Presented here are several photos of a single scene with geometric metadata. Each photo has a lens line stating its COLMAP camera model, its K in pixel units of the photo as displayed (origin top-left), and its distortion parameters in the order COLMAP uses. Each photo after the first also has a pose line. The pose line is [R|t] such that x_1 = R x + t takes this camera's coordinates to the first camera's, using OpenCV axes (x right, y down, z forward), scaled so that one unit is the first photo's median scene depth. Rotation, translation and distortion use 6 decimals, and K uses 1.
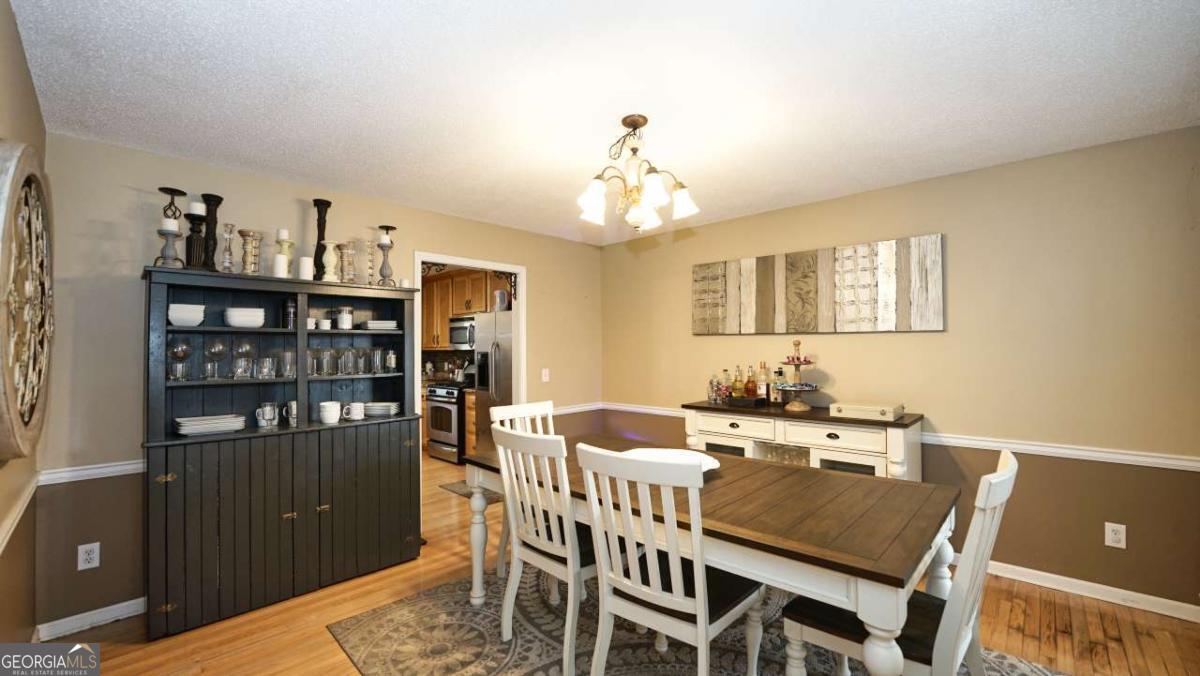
lens RADIAL K [[481.4, 0, 599.8], [0, 481.4, 339.8], [0, 0, 1]] dist [-0.026254, 0.000888]
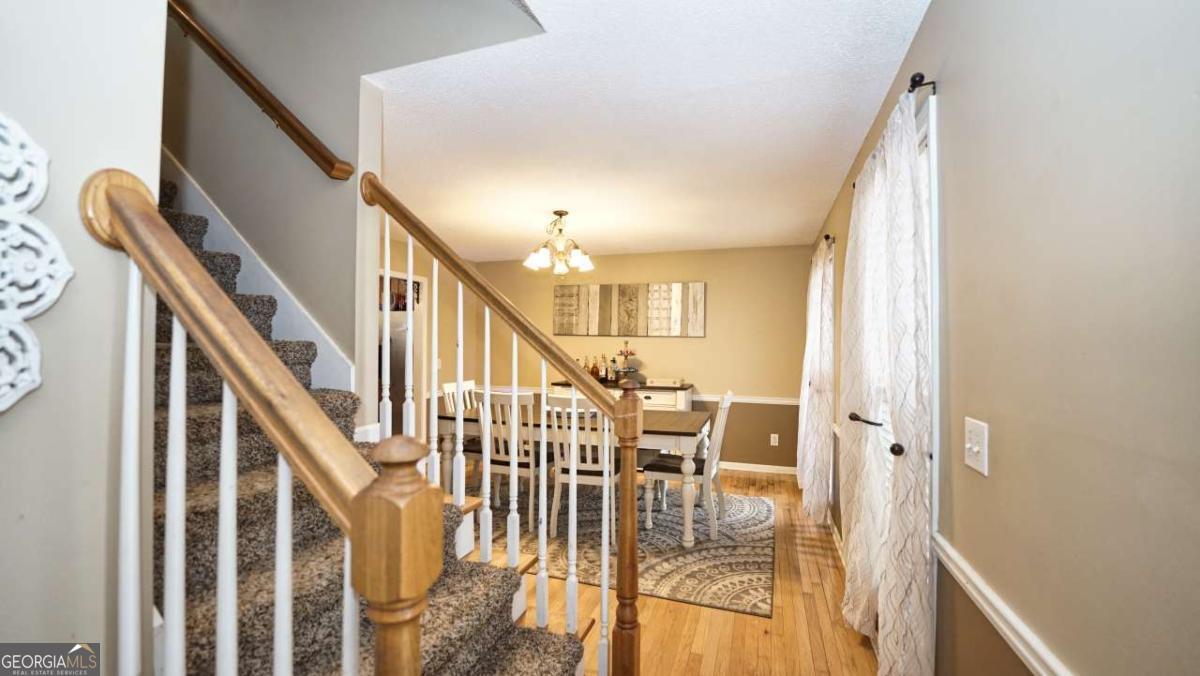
lens RADIAL K [[481.4, 0, 597.0], [0, 481.4, 338.4], [0, 0, 1]] dist [-0.026254, 0.000888]
pose [[0.910615, 0.020732, 0.412735, -0.344337], [-0.023666, 0.999718, 0.001999, -0.006799], [-0.412577, -0.011588, 0.910849, -0.426402]]
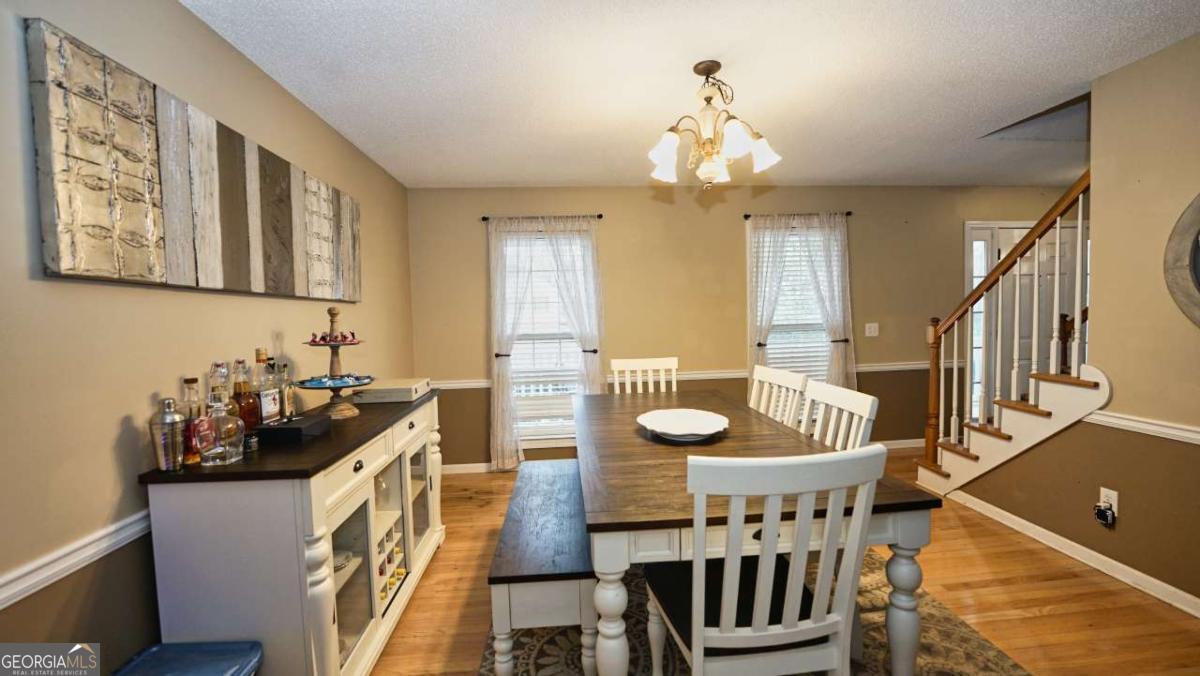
lens RADIAL K [[481.4, 0, 600.1], [0, 481.4, 343.7], [0, 0, 1]] dist [-0.026254, 0.000888]
pose [[-0.740417, -0.016686, 0.671940, -0.276224], [0.013283, 0.999133, 0.039448, 0.028557], [-0.672016, 0.038133, -0.739554, 1.249499]]
